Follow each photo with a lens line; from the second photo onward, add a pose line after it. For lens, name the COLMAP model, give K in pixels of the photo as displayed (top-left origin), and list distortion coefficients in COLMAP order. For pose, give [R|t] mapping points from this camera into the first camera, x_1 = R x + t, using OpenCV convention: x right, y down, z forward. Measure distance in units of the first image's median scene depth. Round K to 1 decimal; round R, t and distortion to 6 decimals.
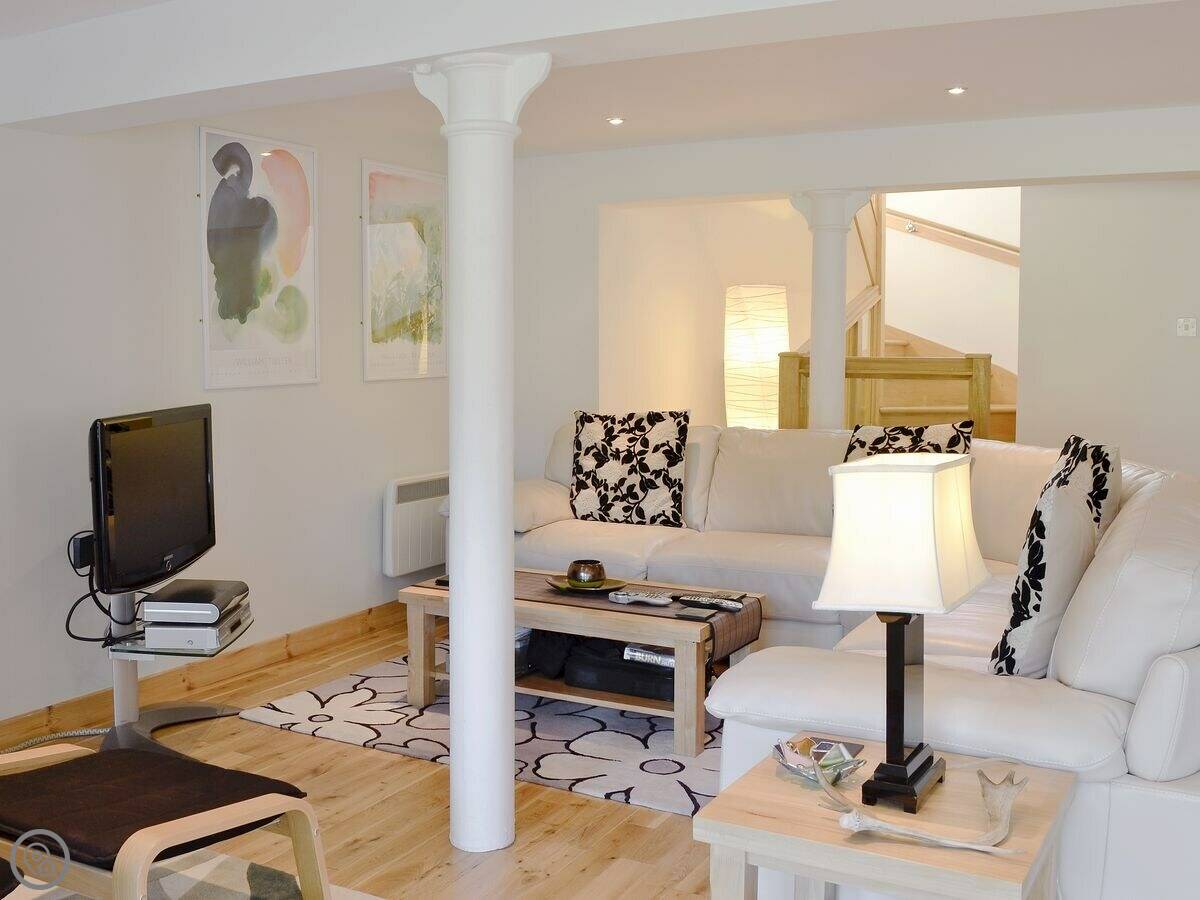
lens RADIAL K [[1209.5, 0, 529.6], [0, 1209.5, 447.7], [0, 0, 1]] dist [-0.094762, 0.032407]
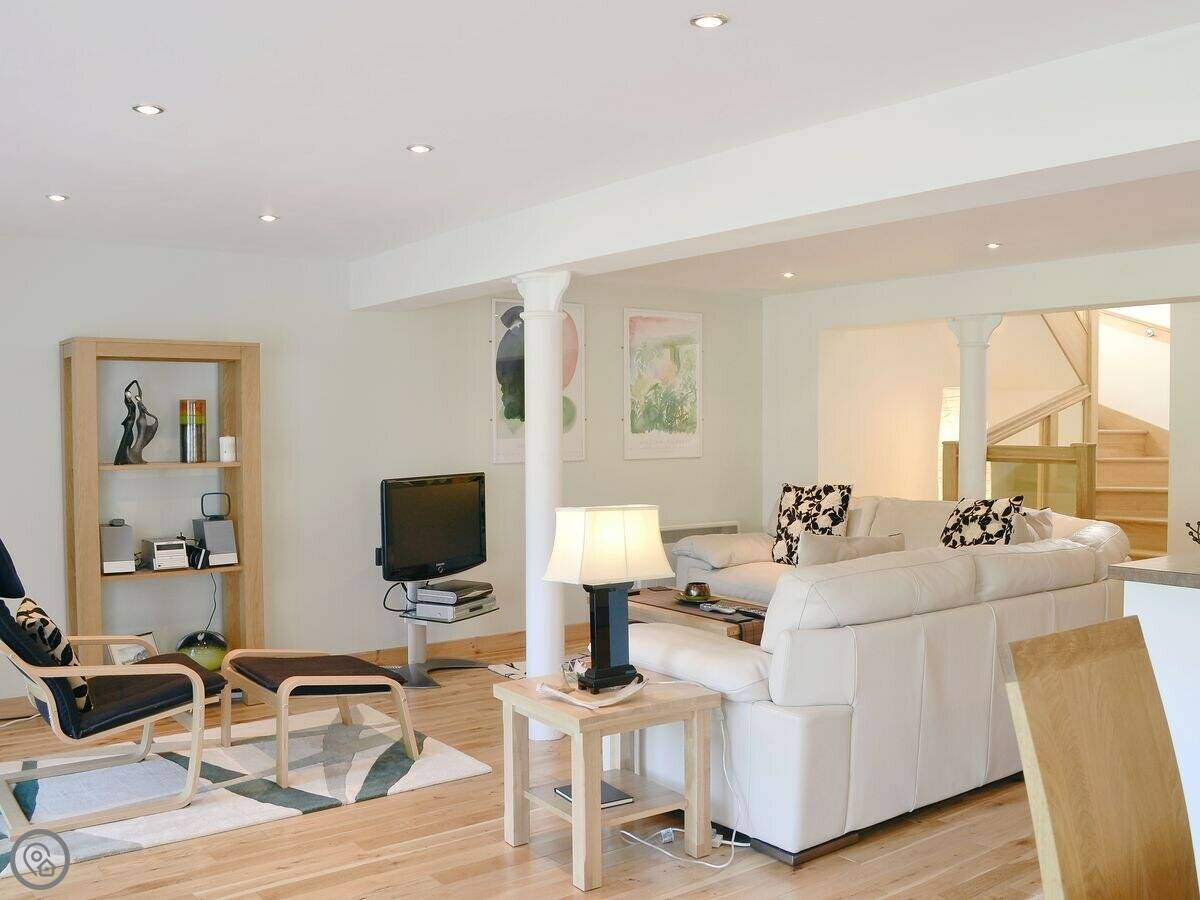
lens RADIAL K [[1077.3, 0, 620.8], [0, 1077.3, 464.5], [0, 0, 1]] dist [-0.083425, 0.011097]
pose [[0.921320, 0.015129, -0.388512, 0.361654], [-0.033959, 0.998555, -0.041645, 0.005407], [0.387320, 0.051562, 0.920502, -0.198199]]
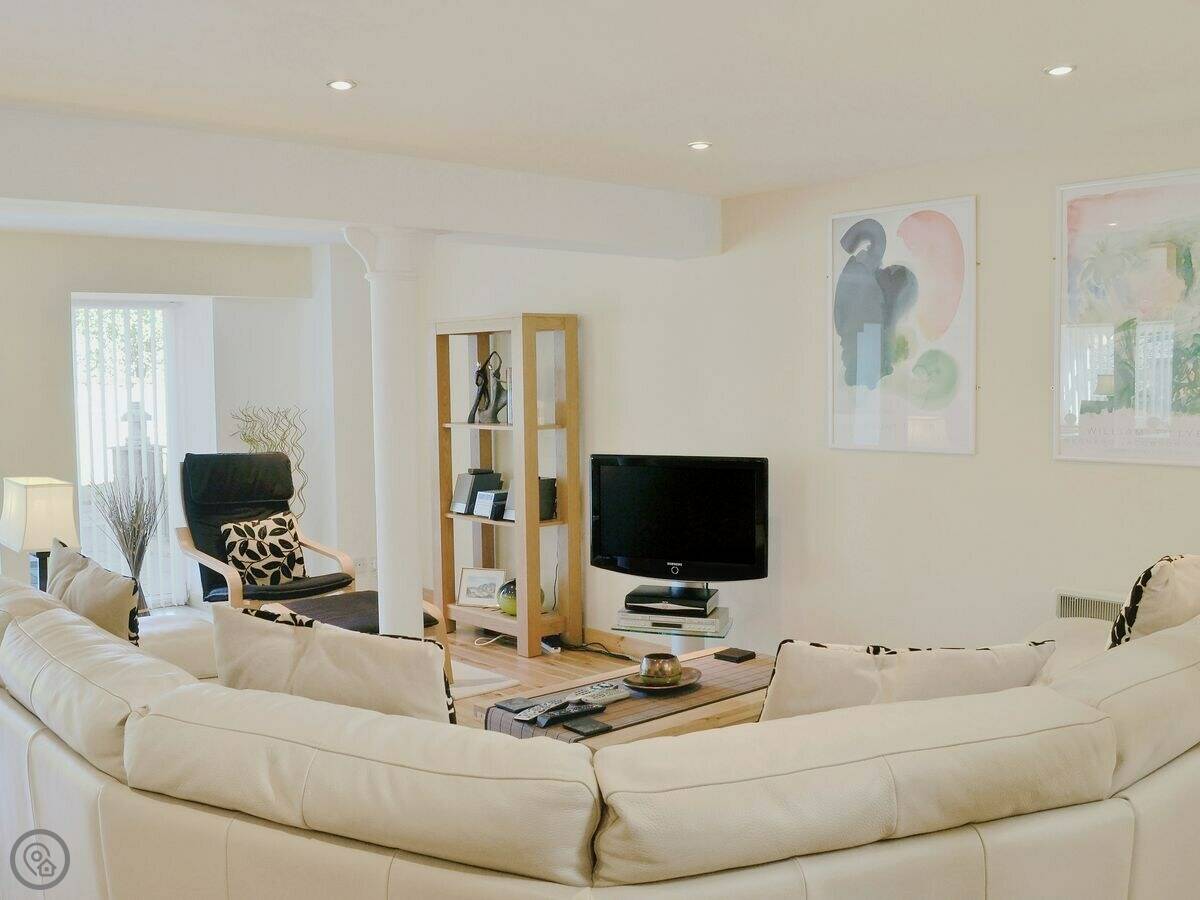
lens RADIAL K [[1209.5, 0, 529.6], [0, 1209.5, 447.7], [0, 0, 1]] dist [-0.094762, 0.032407]
pose [[-0.365865, 0.061395, -0.928640, 0.729901], [-0.072540, 0.992905, 0.094223, -0.111551], [0.927836, 0.101836, -0.358816, 0.949665]]
